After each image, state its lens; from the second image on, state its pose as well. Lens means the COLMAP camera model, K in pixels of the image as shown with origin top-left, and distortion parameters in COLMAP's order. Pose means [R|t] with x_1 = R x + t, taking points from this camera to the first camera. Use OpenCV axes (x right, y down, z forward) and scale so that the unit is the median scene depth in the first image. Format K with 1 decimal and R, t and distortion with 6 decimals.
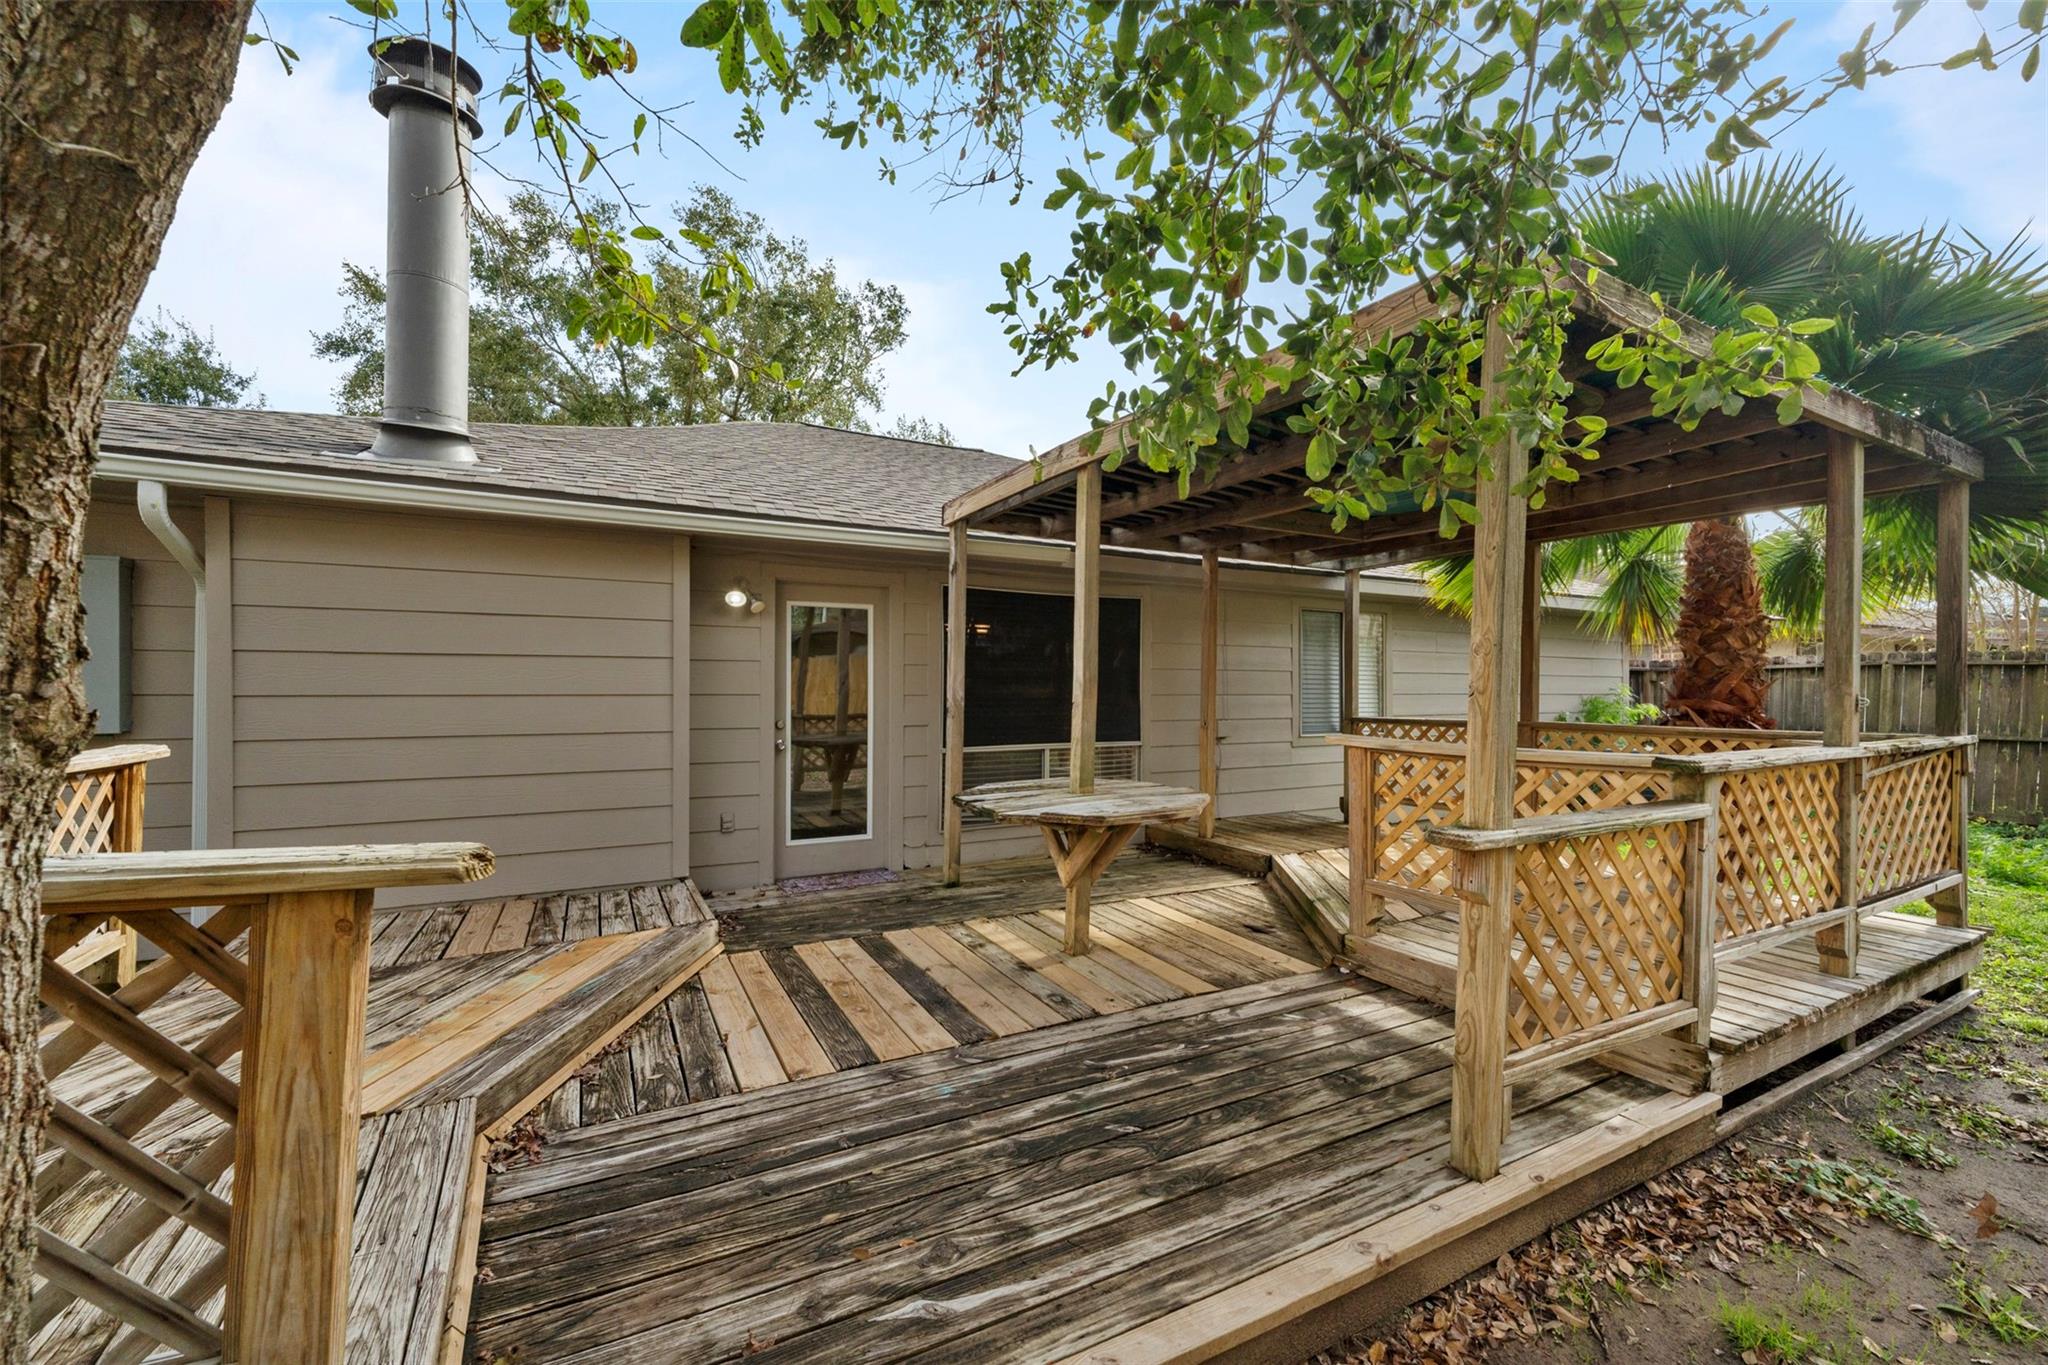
lens RADIAL K [[828.5, 0, 1020.7], [0, 828.5, 683.0], [0, 0, 1]] dist [0.000256, -0.000212]
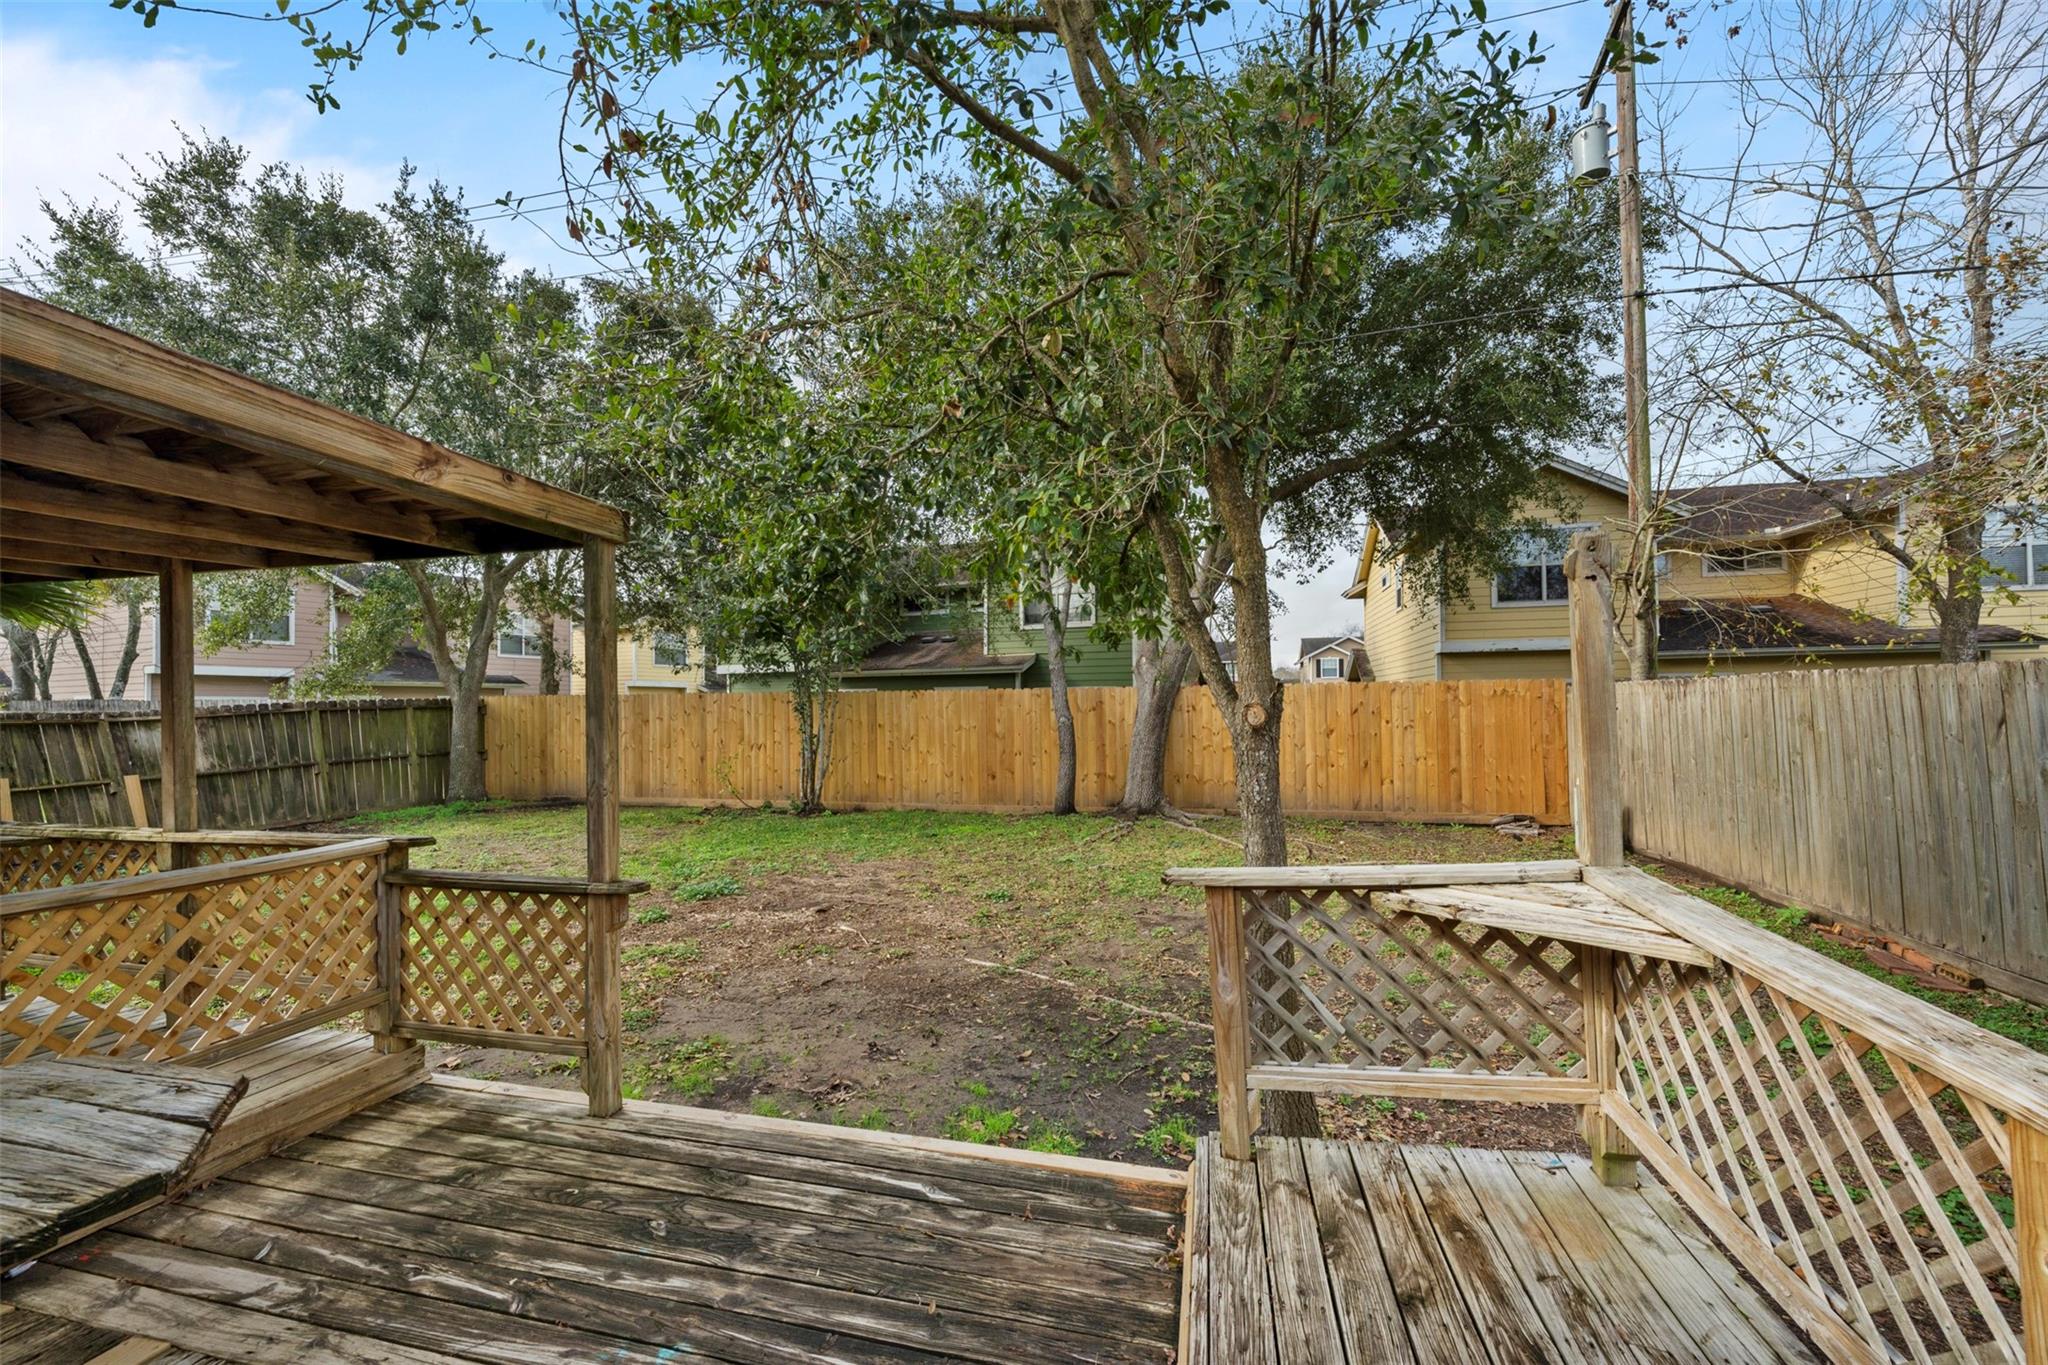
lens RADIAL K [[830.7, 0, 1021.8], [0, 830.7, 700.6], [0, 0, 1]] dist [-0.000402, 0.000082]
pose [[-0.740244, 0.013062, 0.672211, -0.727768], [0.001501, 0.999841, -0.017775, -0.092798], [-0.672336, -0.012149, -0.740146, 1.135646]]
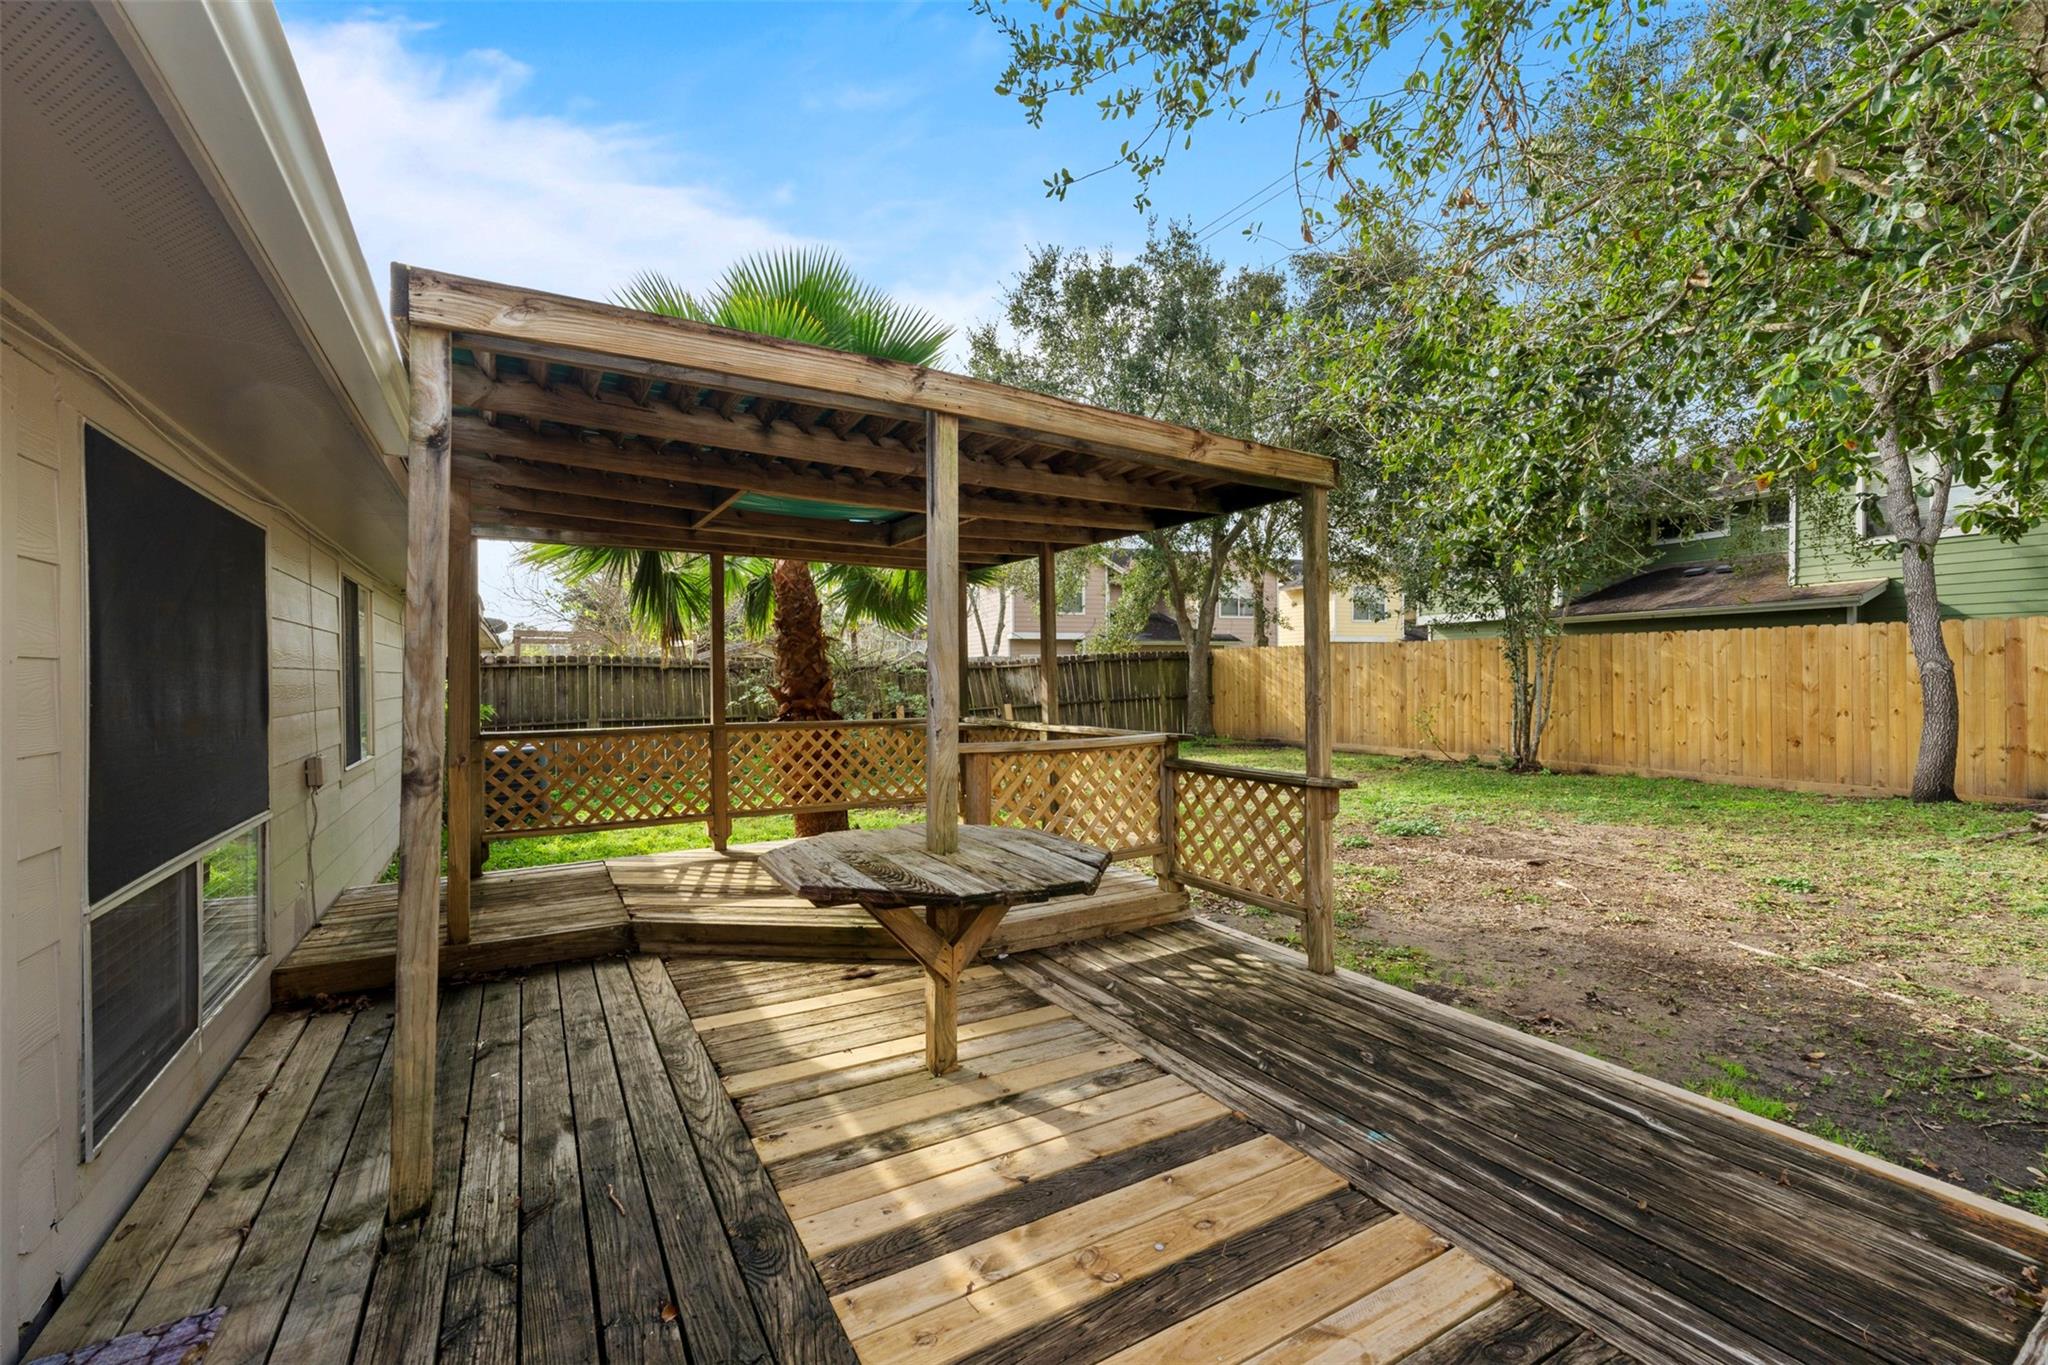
lens RADIAL K [[850.0, 0, 1026.2], [0, 850.0, 685.4], [0, 0, 1]] dist [0.001053, -0.001045]
pose [[-0.050597, -0.013321, 0.998630, -0.872237], [-0.003538, 0.999907, 0.013158, -0.034777], [-0.998713, -0.002868, -0.050639, 1.214014]]
